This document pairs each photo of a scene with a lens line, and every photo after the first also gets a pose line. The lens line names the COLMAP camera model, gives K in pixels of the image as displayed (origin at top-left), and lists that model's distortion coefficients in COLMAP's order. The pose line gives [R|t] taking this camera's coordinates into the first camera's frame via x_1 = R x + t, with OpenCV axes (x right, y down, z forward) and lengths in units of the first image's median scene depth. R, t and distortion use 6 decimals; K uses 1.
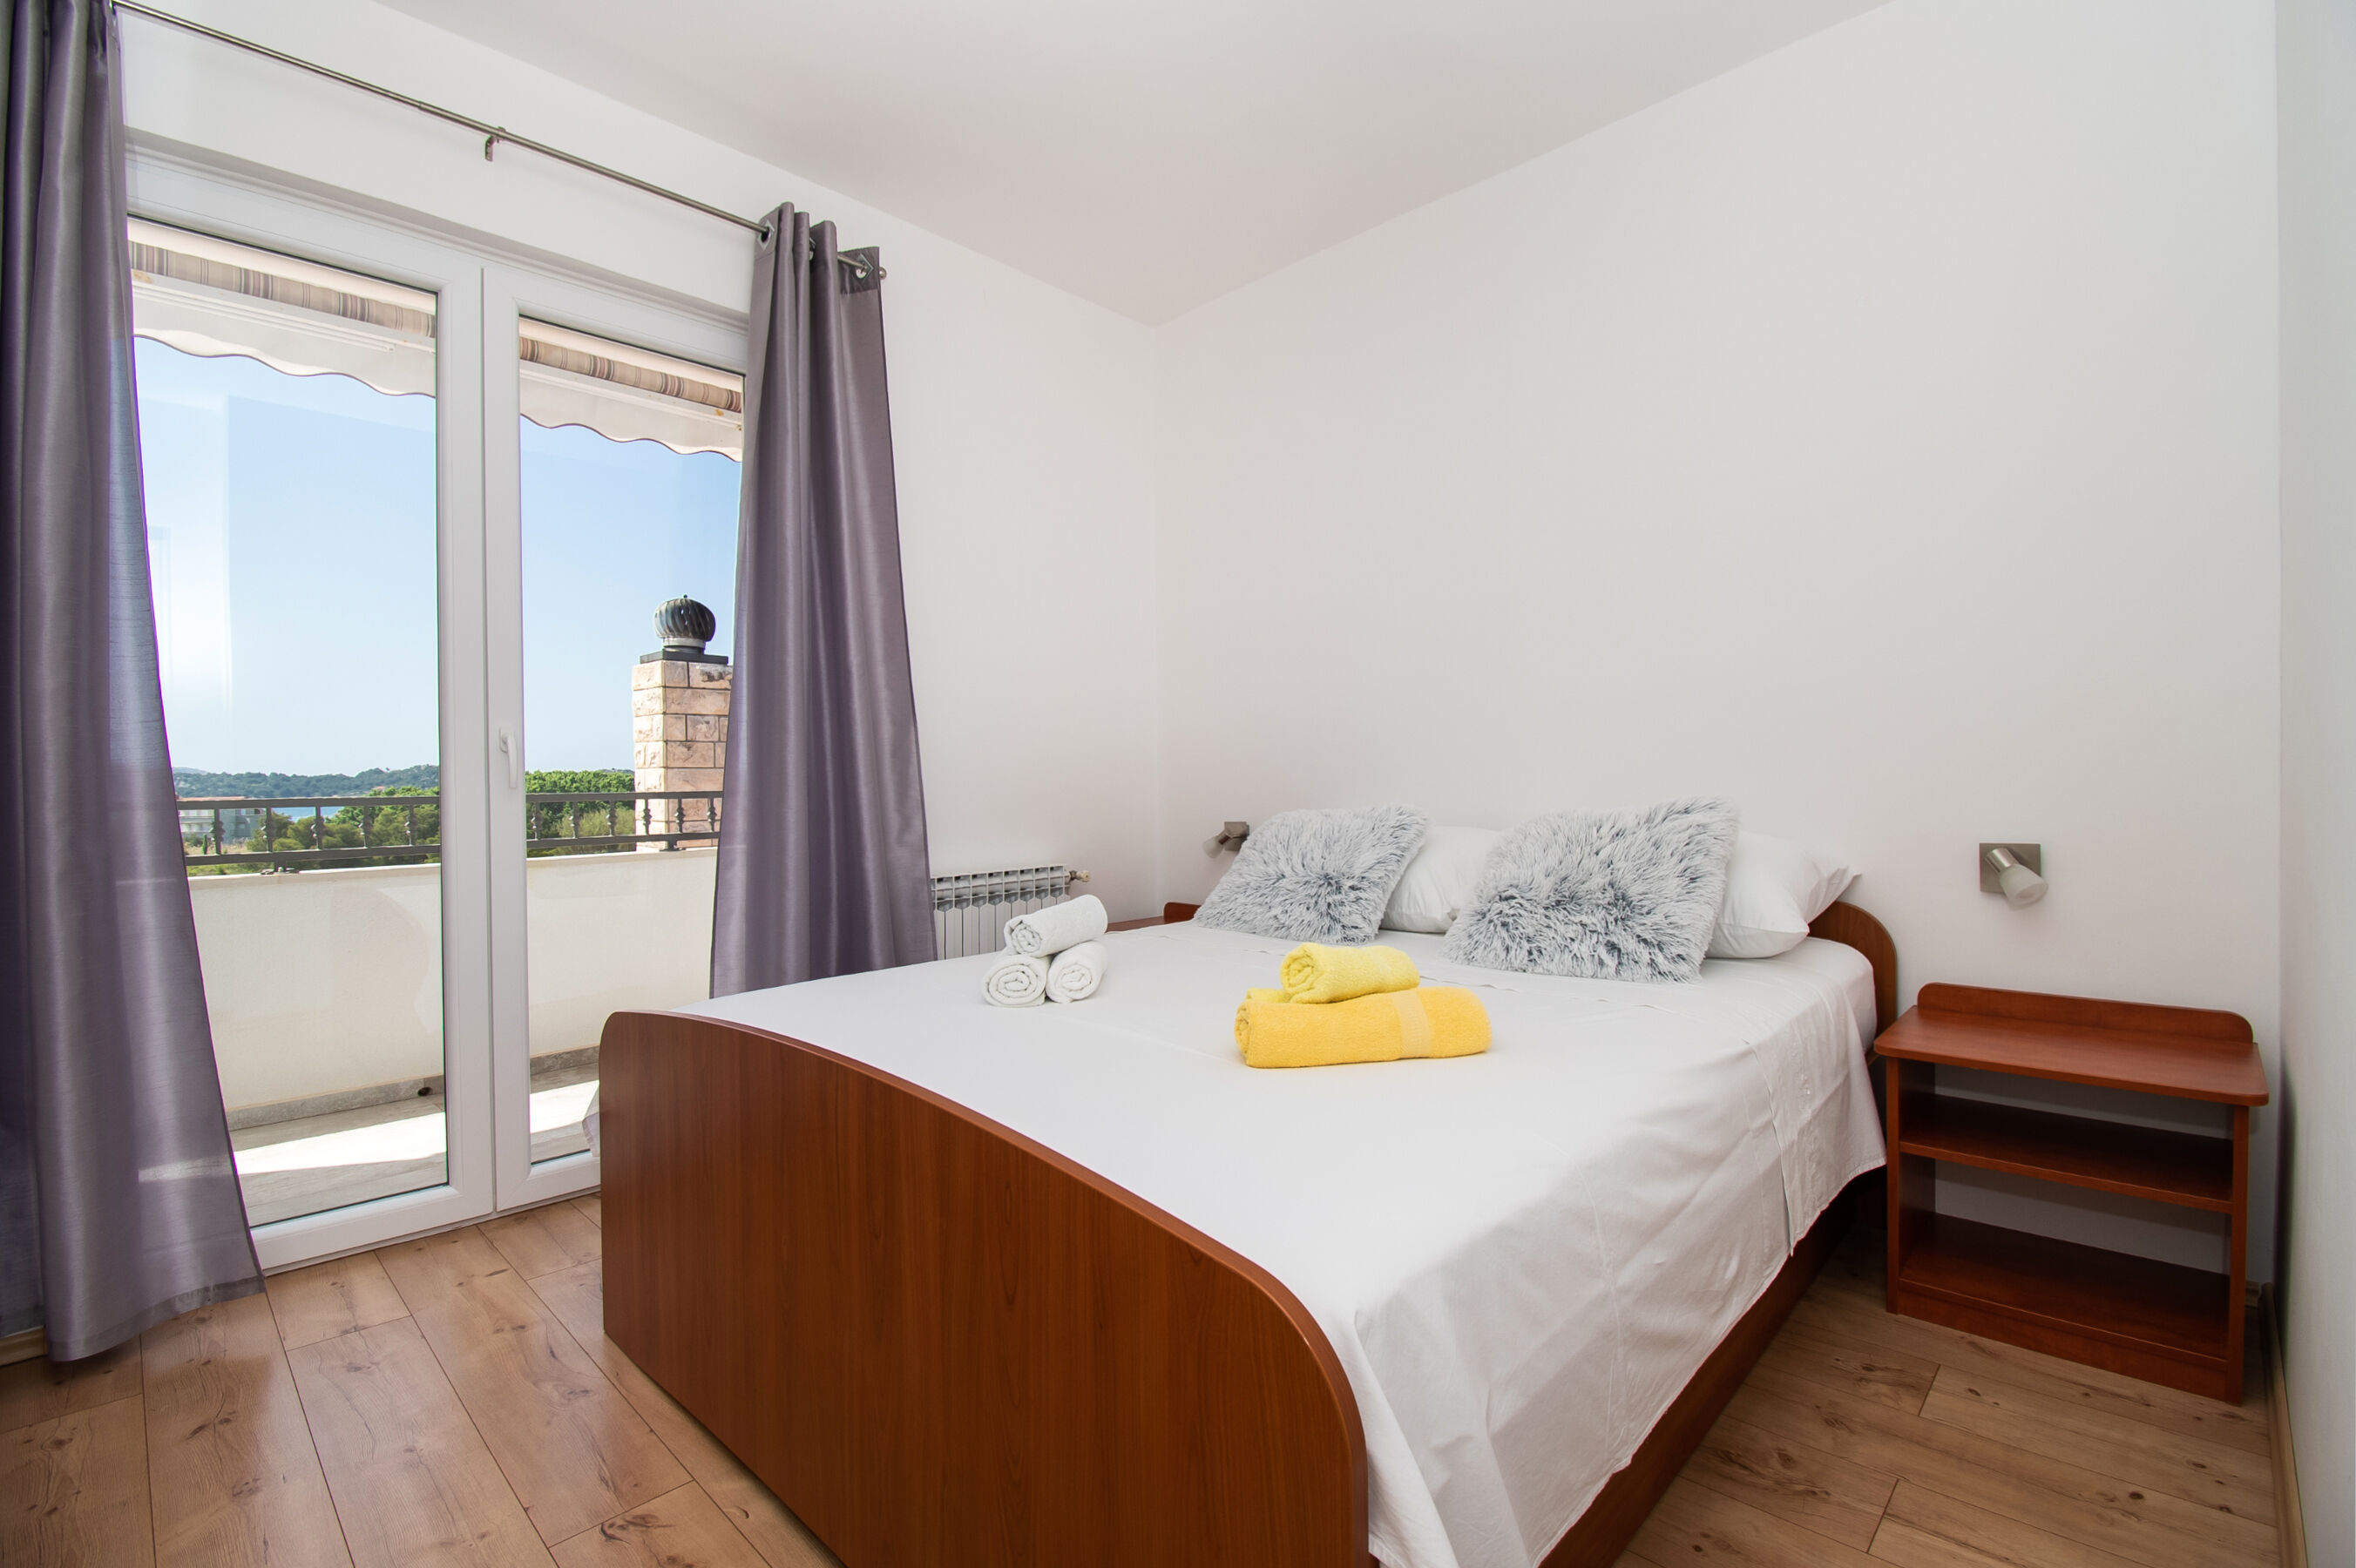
lens RADIAL K [[1066.1, 0, 1190.0], [0, 1066.1, 788.9], [0, 0, 1]] dist [-0.010341, -0.004352]
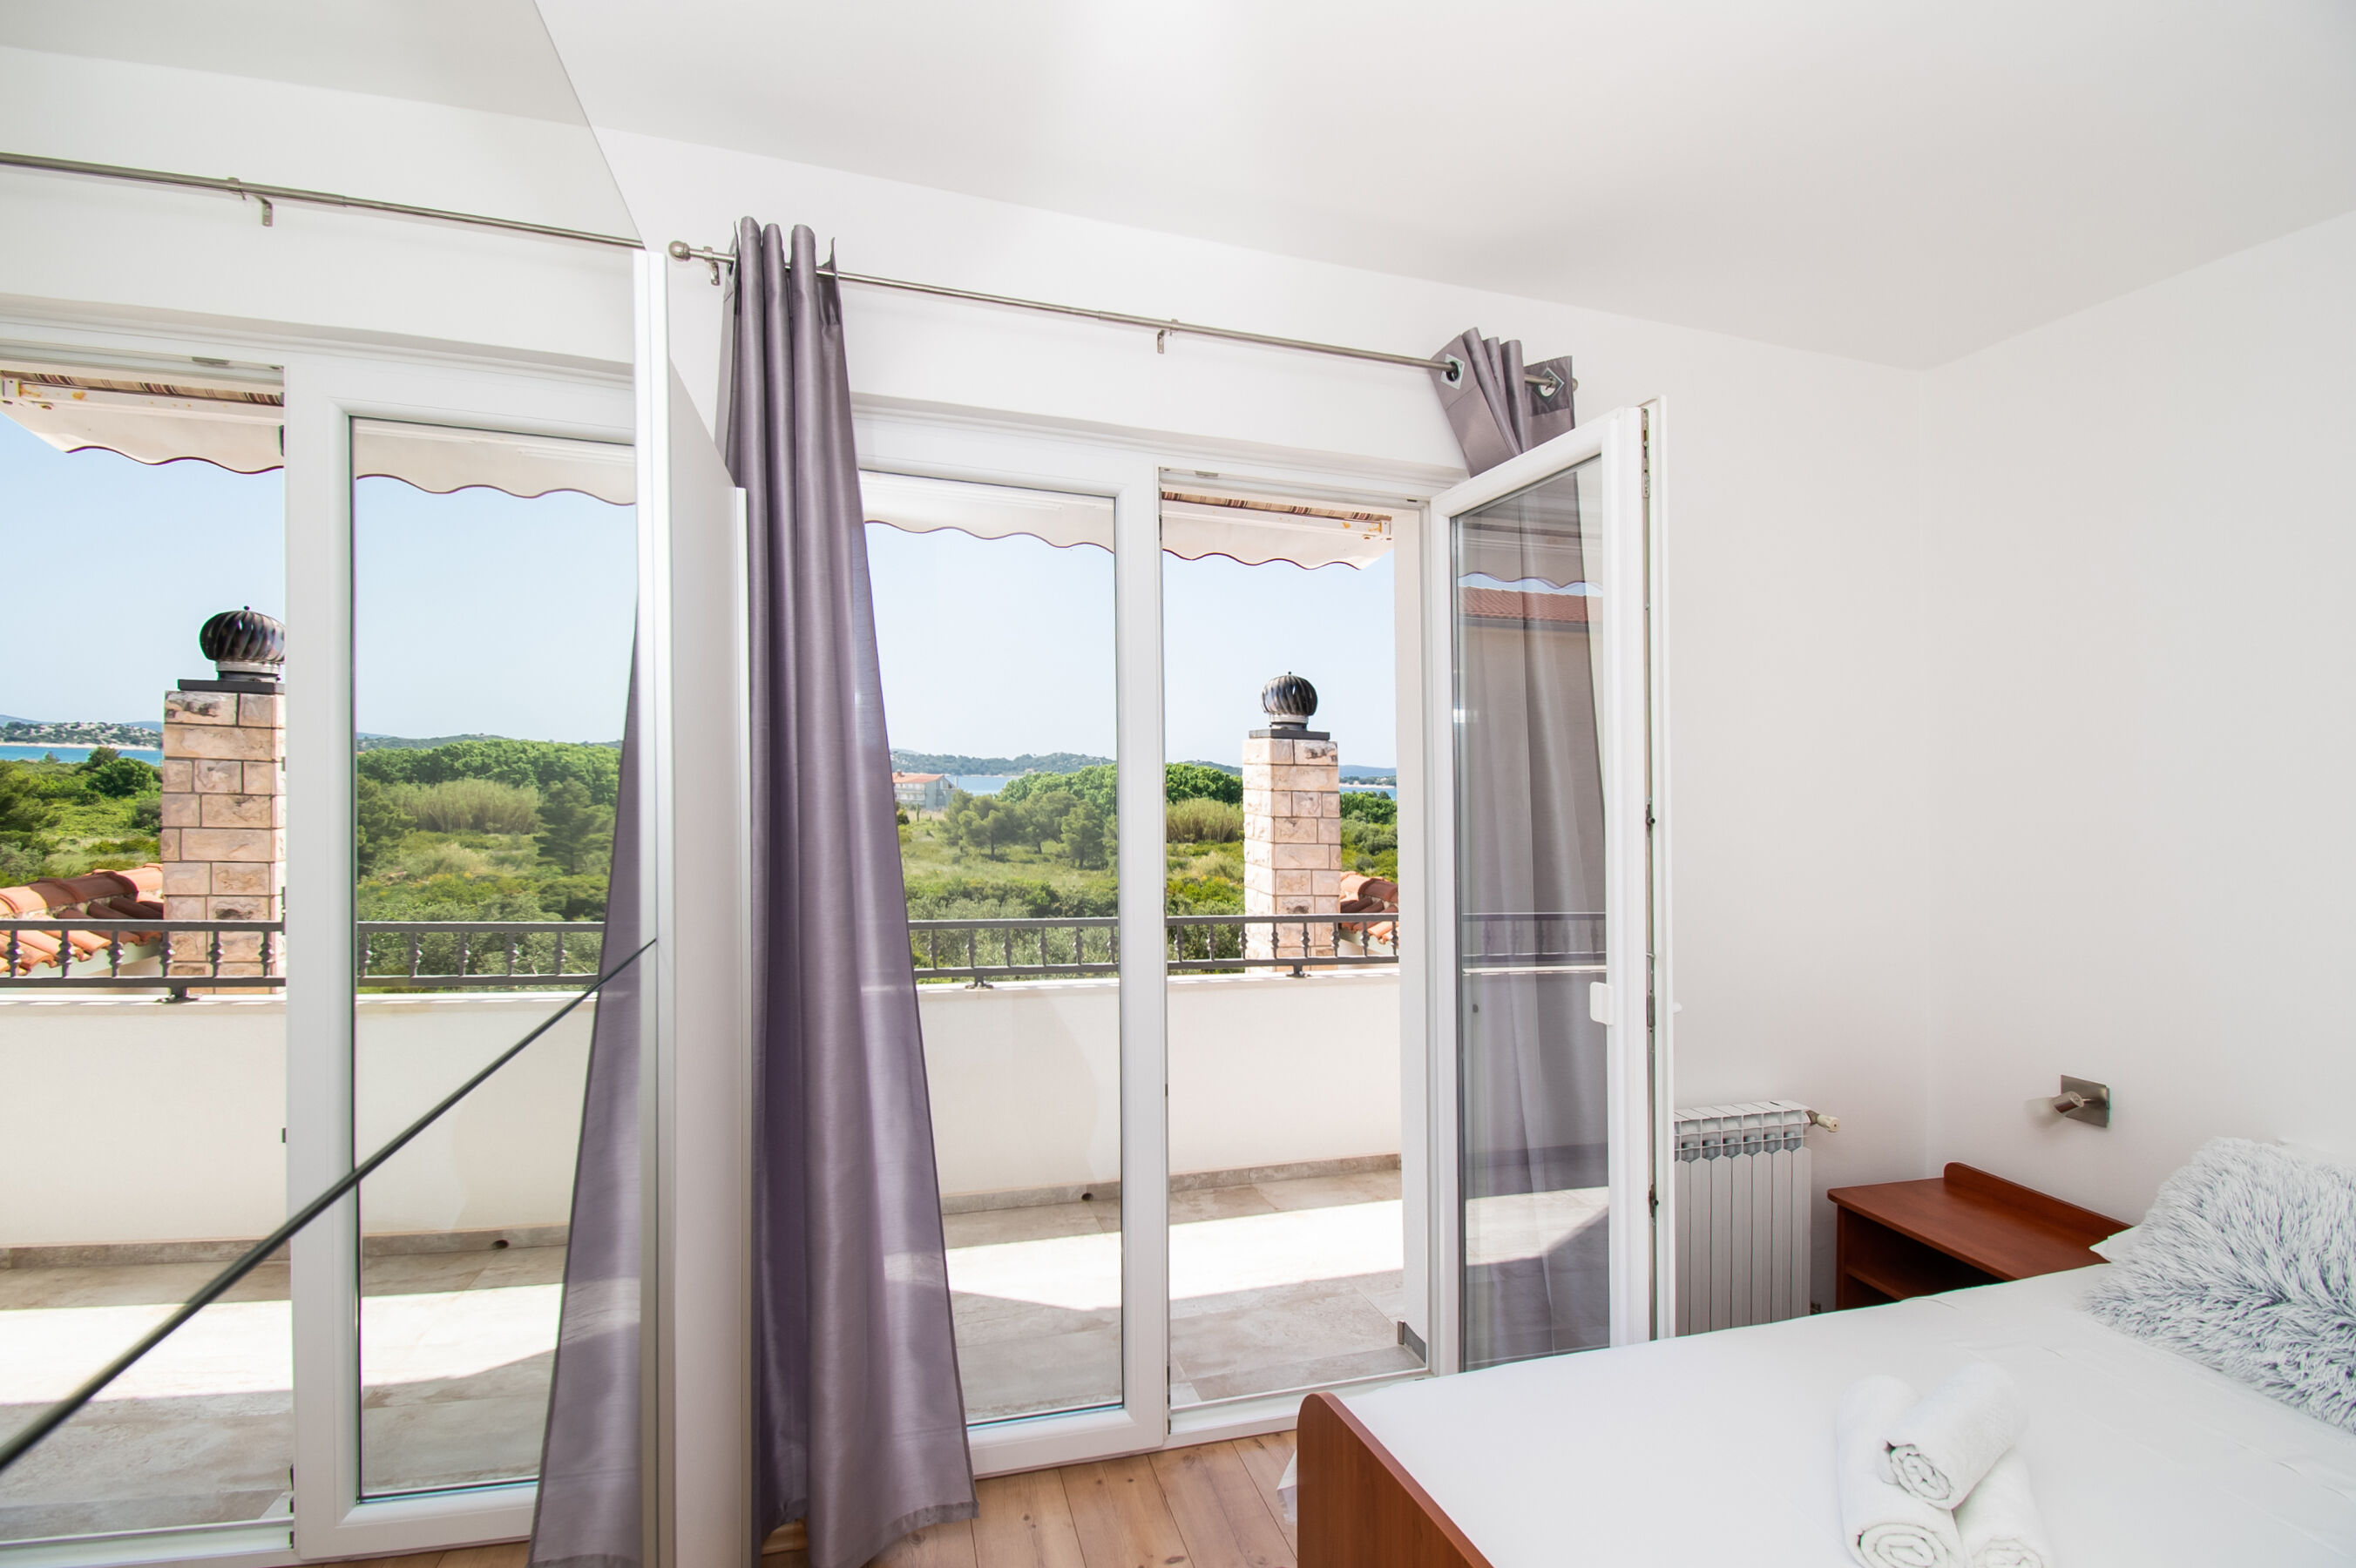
lens RADIAL K [[1066.1, 0, 1180.7], [0, 1066.1, 777.0], [0, 0, 1]] dist [-0.010341, -0.004352]
pose [[0.871490, 0.006009, -0.490376, -0.113444], [-0.004149, 0.999979, 0.004880, -0.141937], [0.490395, -0.002218, 0.871497, 0.110694]]
